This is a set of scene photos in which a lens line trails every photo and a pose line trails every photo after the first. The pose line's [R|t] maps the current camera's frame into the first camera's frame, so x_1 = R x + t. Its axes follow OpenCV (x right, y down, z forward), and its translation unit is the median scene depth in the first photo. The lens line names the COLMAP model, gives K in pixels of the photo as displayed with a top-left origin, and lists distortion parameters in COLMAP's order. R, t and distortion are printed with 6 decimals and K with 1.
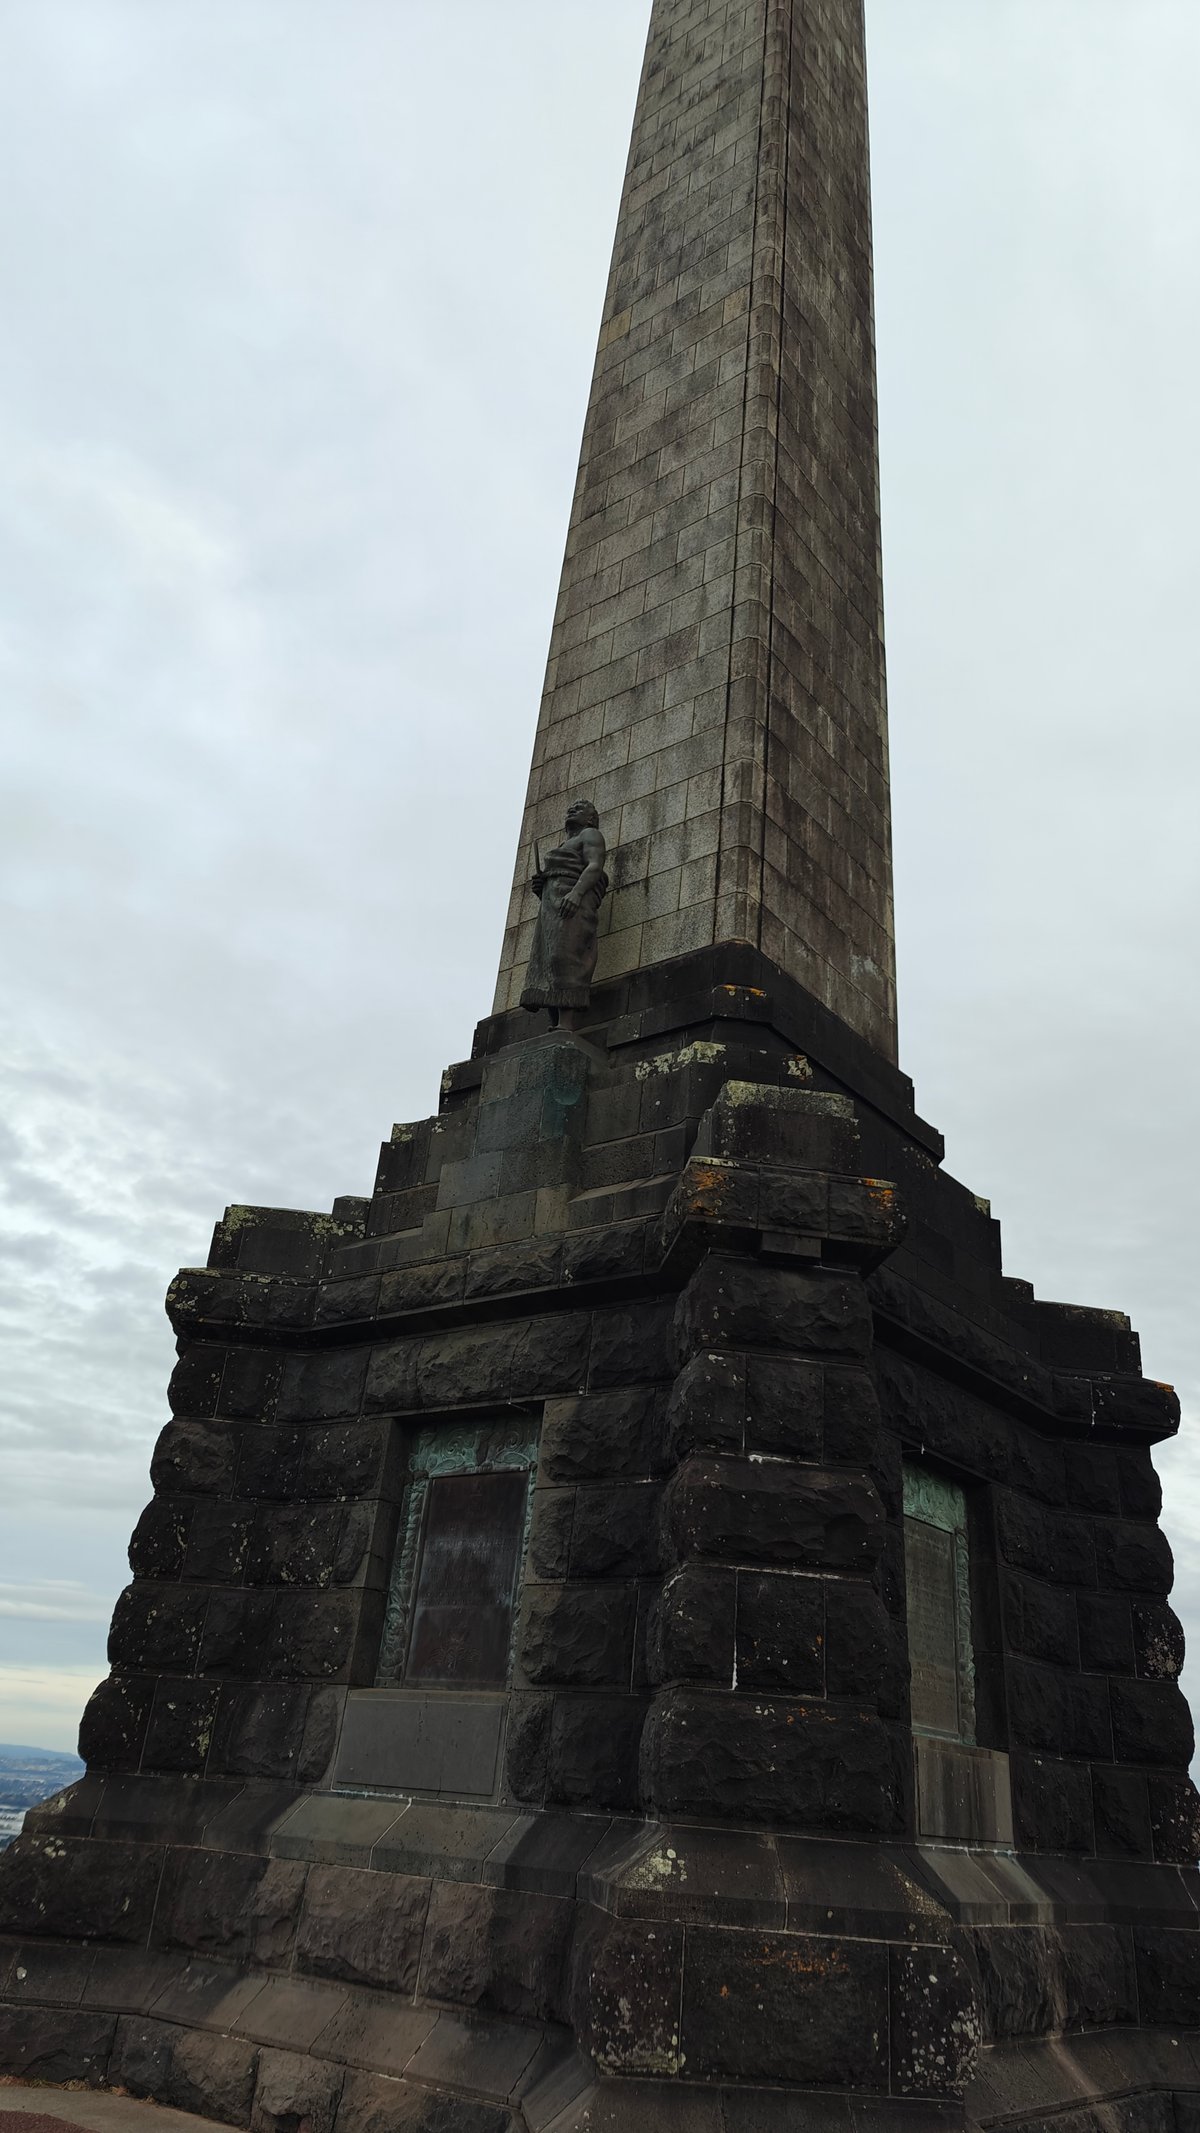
lens RADIAL K [[1459.2, 0, 613.2], [0, 1459.2, 1075.3], [0, 0, 1]] dist [0.044189, -0.046661]
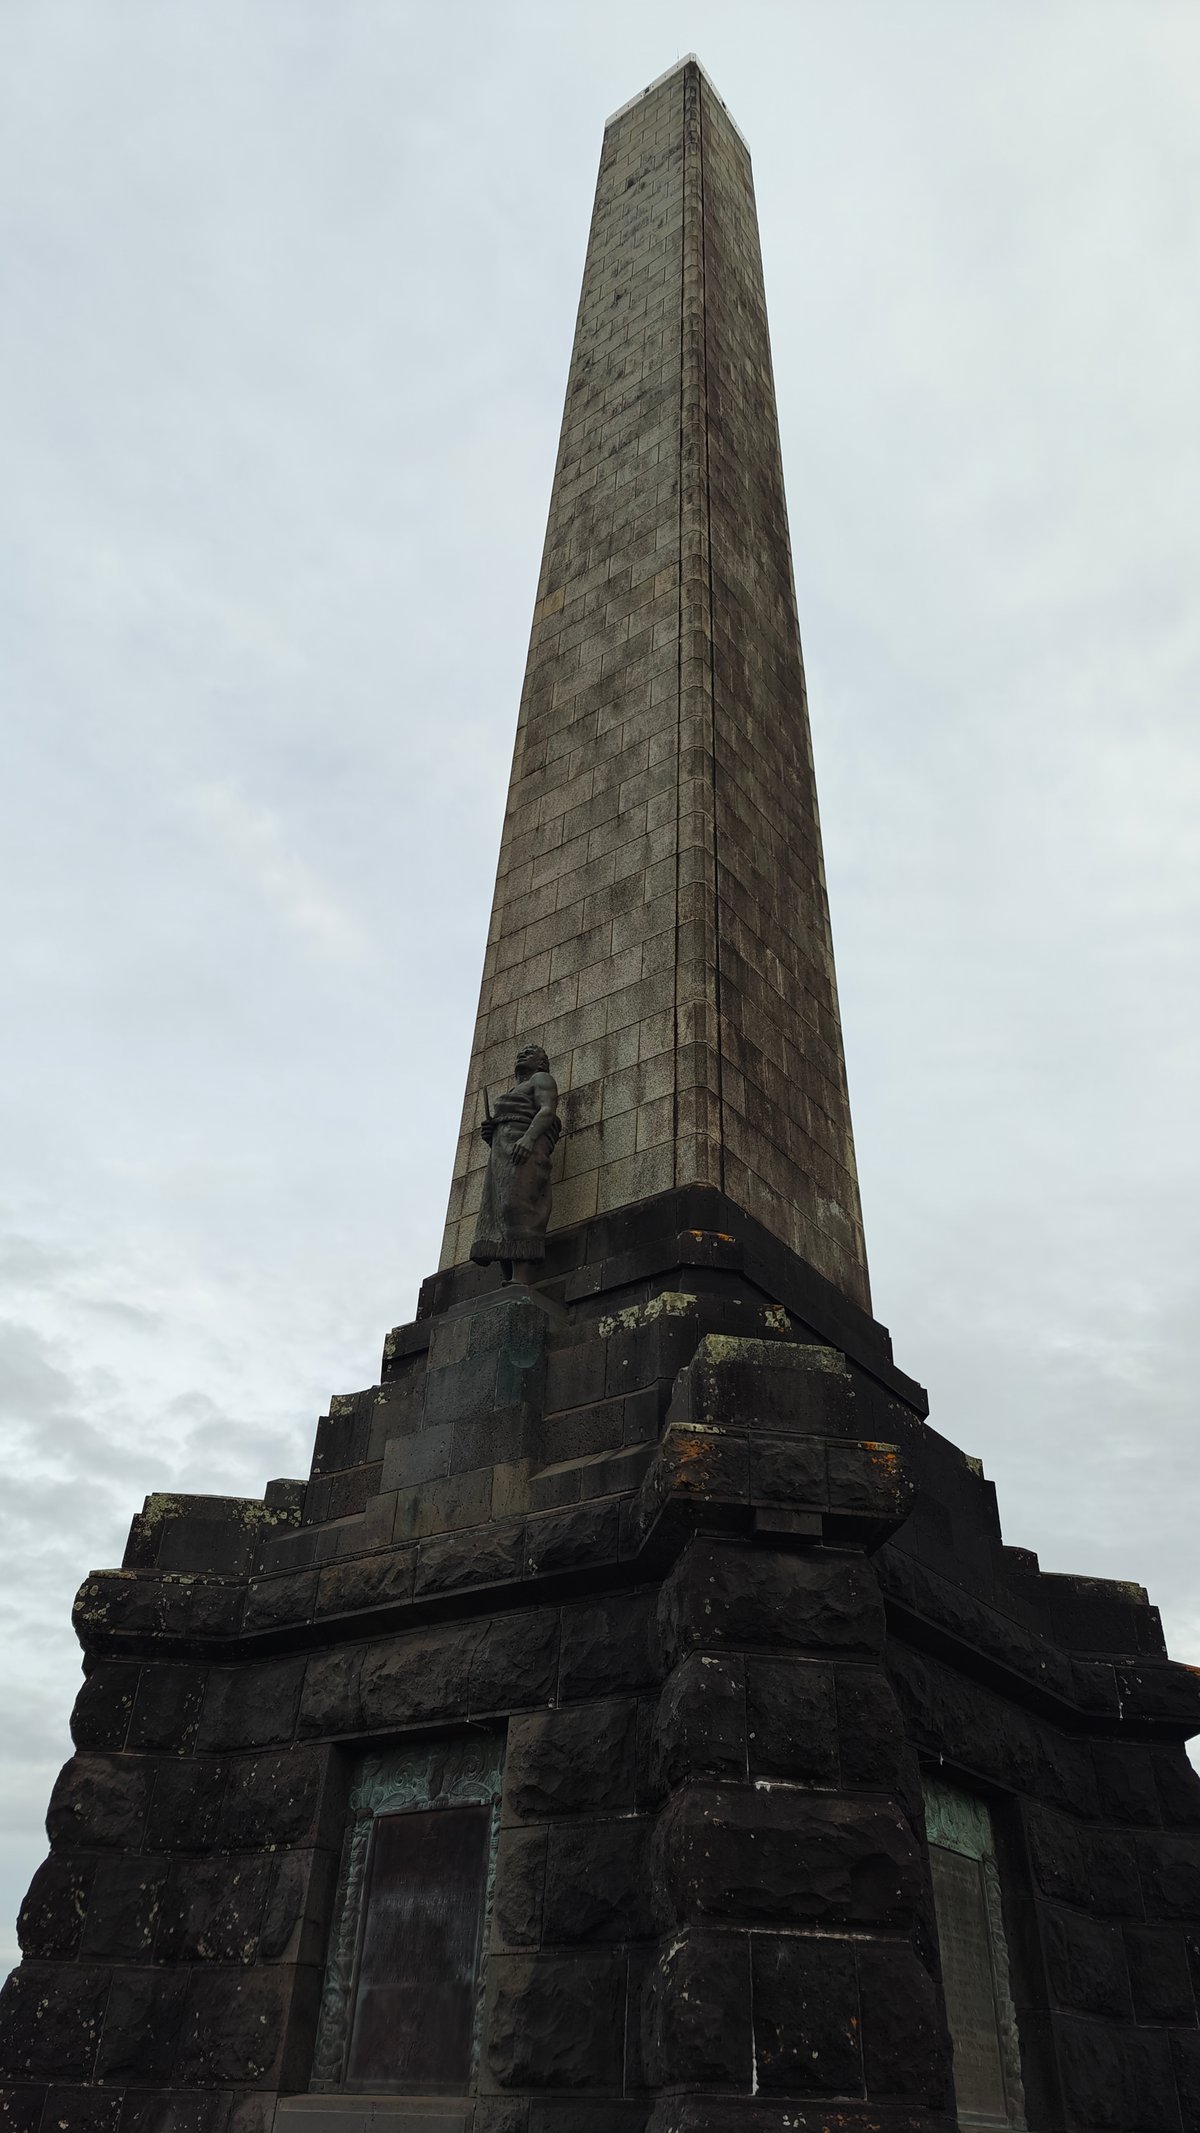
lens RADIAL K [[1459.2, 0, 596.3], [0, 1459.2, 1062.7], [0, 0, 1]] dist [0.044189, -0.046661]
pose [[0.999133, -0.022849, 0.034802, -0.015285], [0.028846, 0.982698, -0.182957, 0.001584], [-0.030019, 0.183803, 0.982505, 0.066287]]
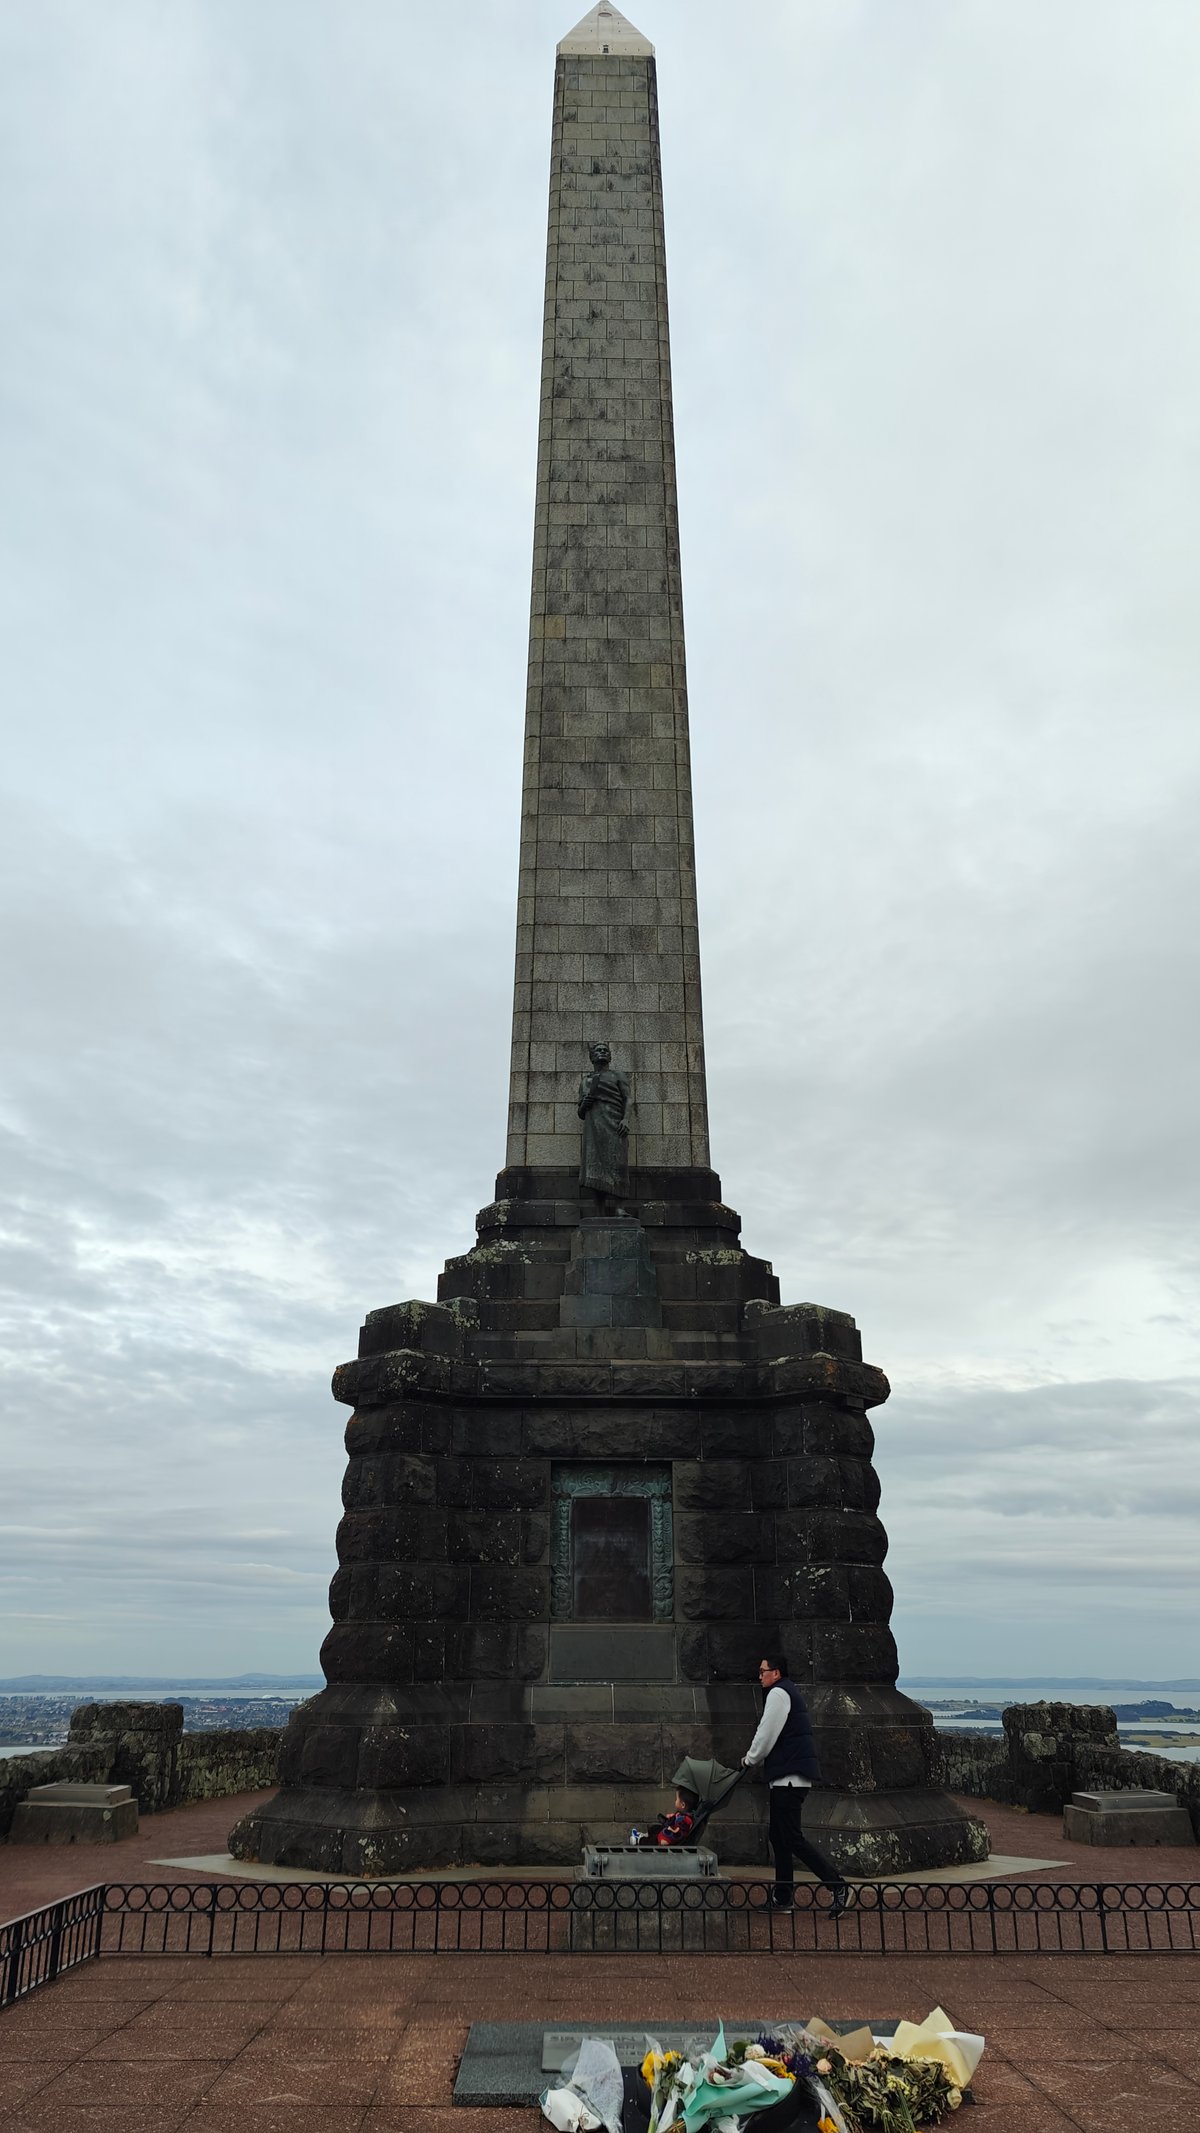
lens RADIAL K [[1447.7, 0, 593.9], [0, 1447.7, 1049.8], [0, 0, 1]] dist [0.019649, 0.014056]
pose [[0.787251, 0.167543, 0.593435, -1.170313], [-0.217299, 0.976022, 0.012711, -0.249278], [-0.577076, -0.138960, 0.804782, -0.274118]]
